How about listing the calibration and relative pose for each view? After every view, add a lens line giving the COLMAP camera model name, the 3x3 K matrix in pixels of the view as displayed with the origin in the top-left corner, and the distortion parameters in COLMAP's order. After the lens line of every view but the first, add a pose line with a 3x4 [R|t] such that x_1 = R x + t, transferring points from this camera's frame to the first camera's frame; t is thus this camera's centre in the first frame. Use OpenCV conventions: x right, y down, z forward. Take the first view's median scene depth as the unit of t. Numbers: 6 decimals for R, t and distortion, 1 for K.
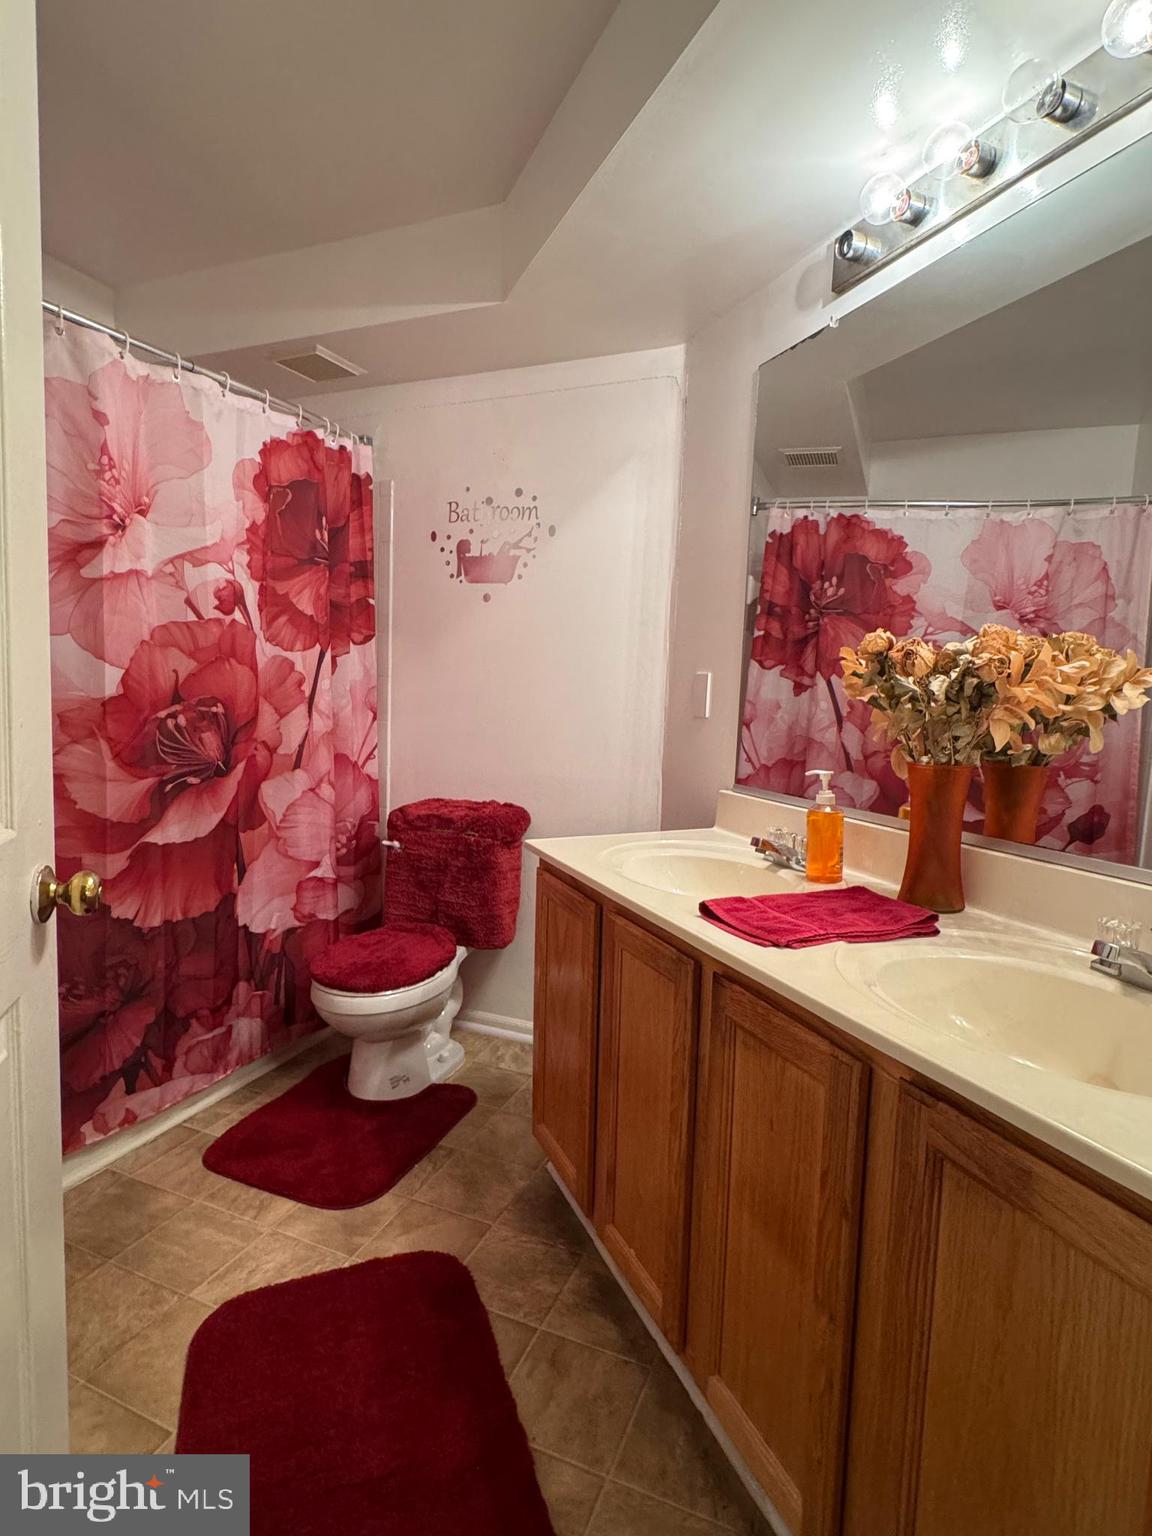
lens RADIAL K [[821.5, 0, 571.4], [0, 821.5, 761.4], [0, 0, 1]] dist [0.002875, -0.001696]
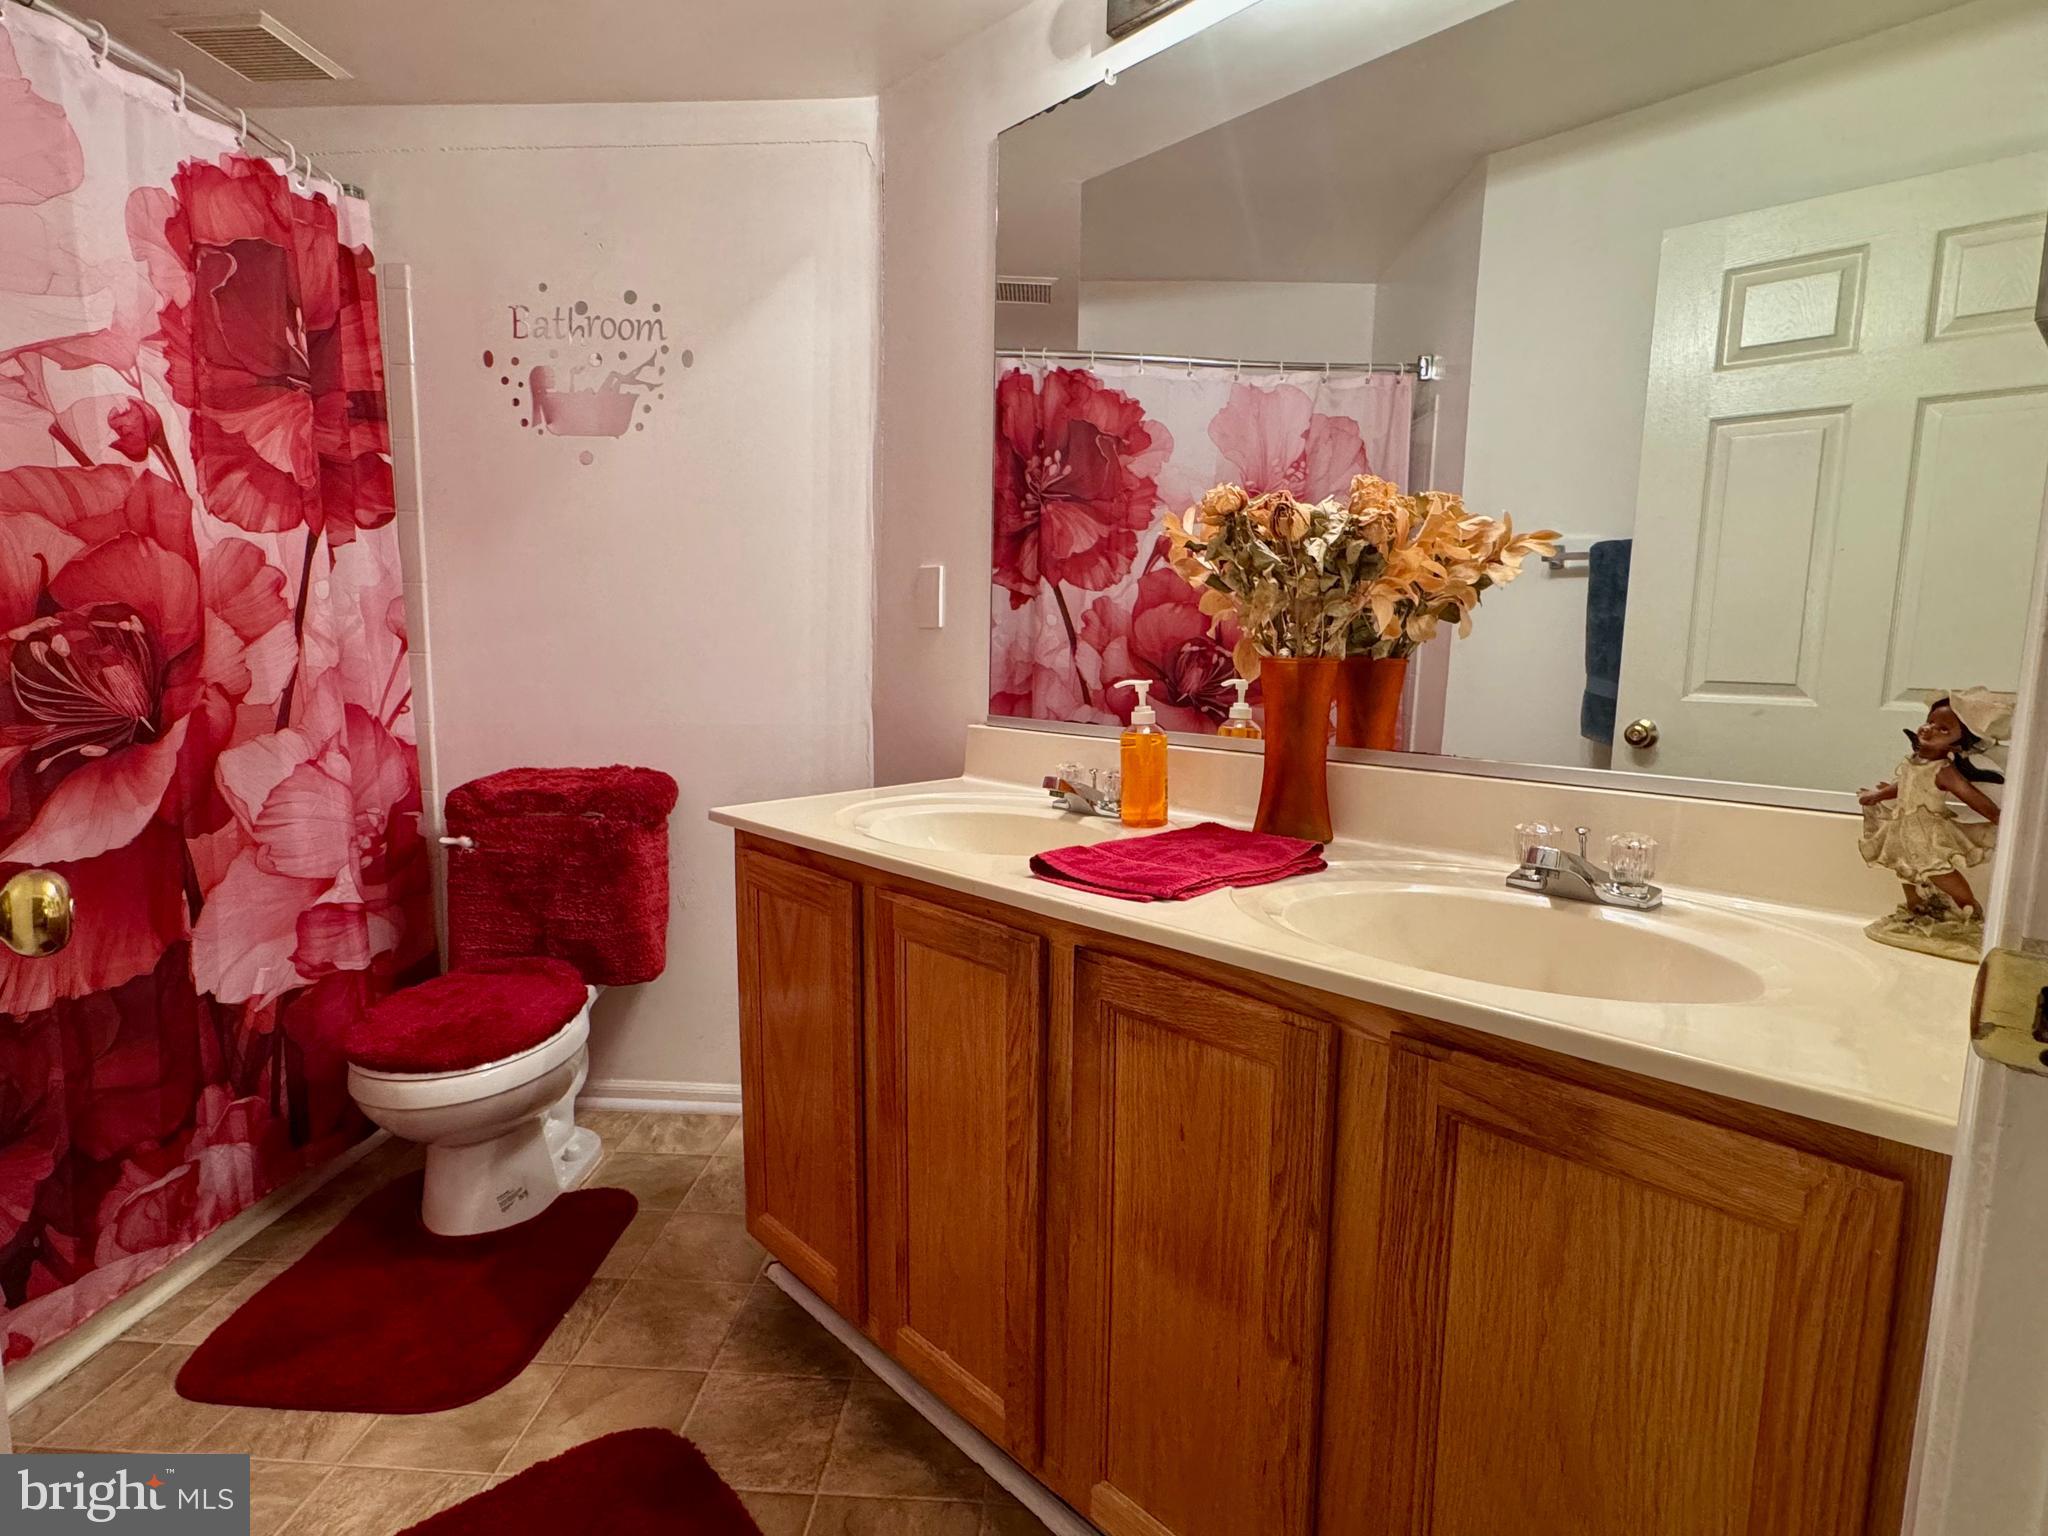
lens RADIAL K [[1095.3, 0, 1019.7], [0, 1095.3, 772.9], [0, 0, 1]] dist [0.002875, -0.001696]
pose [[0.941611, -0.063353, 0.330690, -0.102045], [0.048895, 0.997456, 0.051868, 0.029123], [-0.333135, -0.032671, 0.942313, 0.062657]]
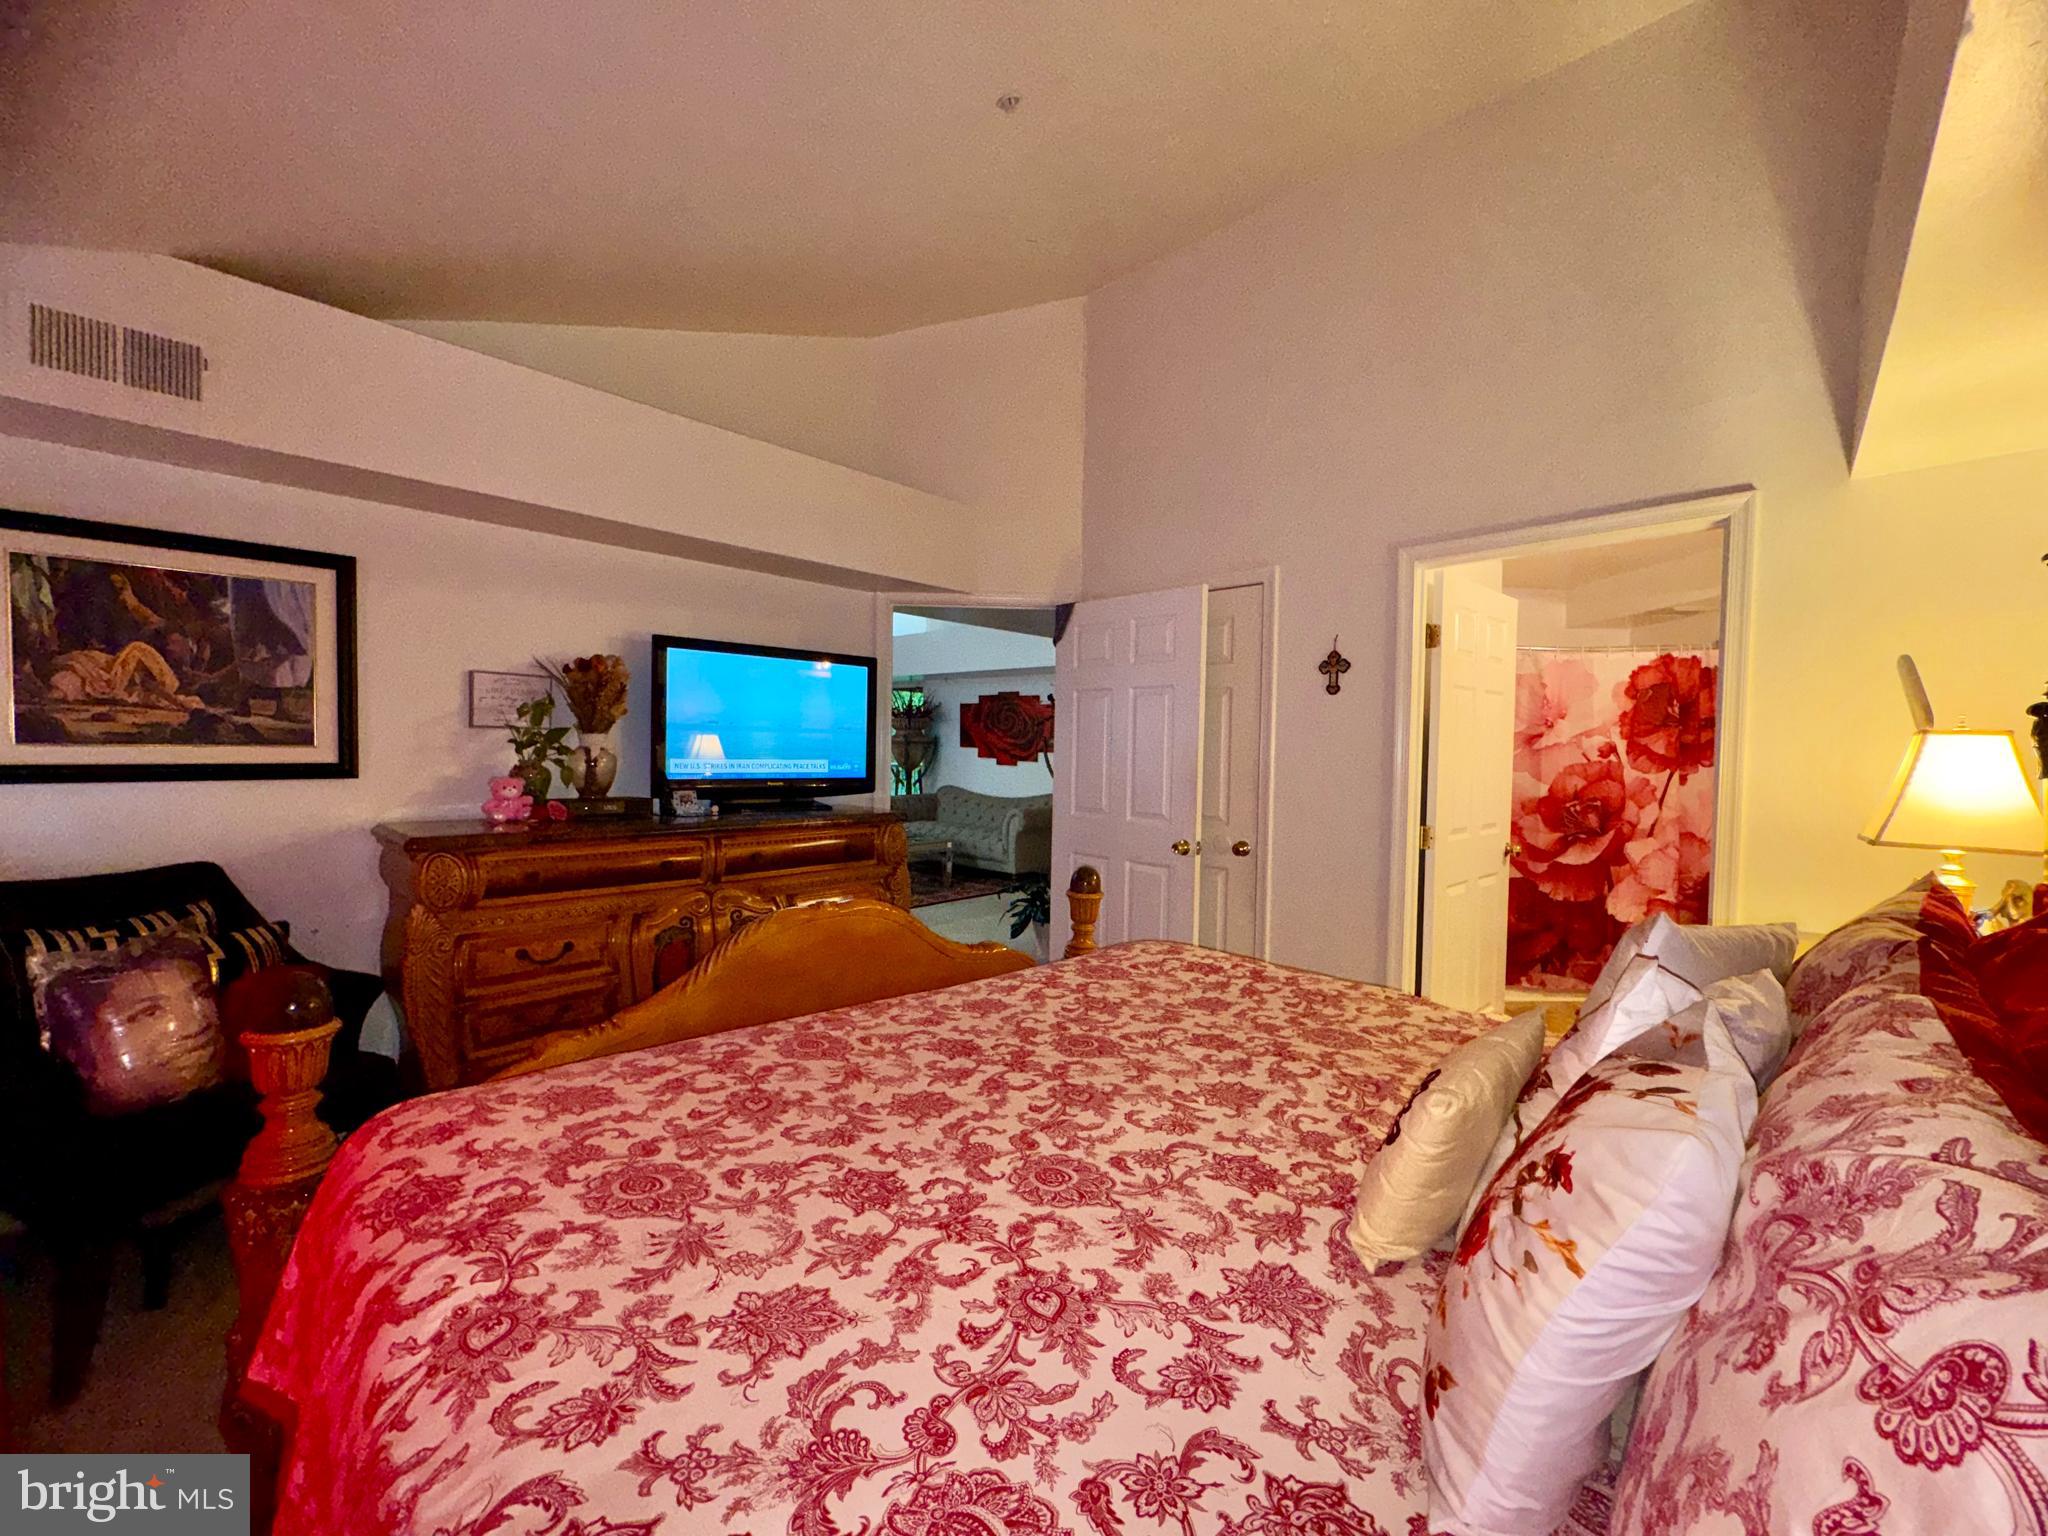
lens RADIAL K [[824.7, 0, 1023.0], [0, 824.7, 762.1], [0, 0, 1]] dist [-0.000972, 0.000046]
pose [[0.420834, -0.000496, -0.907137, 0.833622], [-0.083593, 0.995724, -0.039325, 0.035348], [0.903278, 0.092380, 0.418993, -1.176228]]
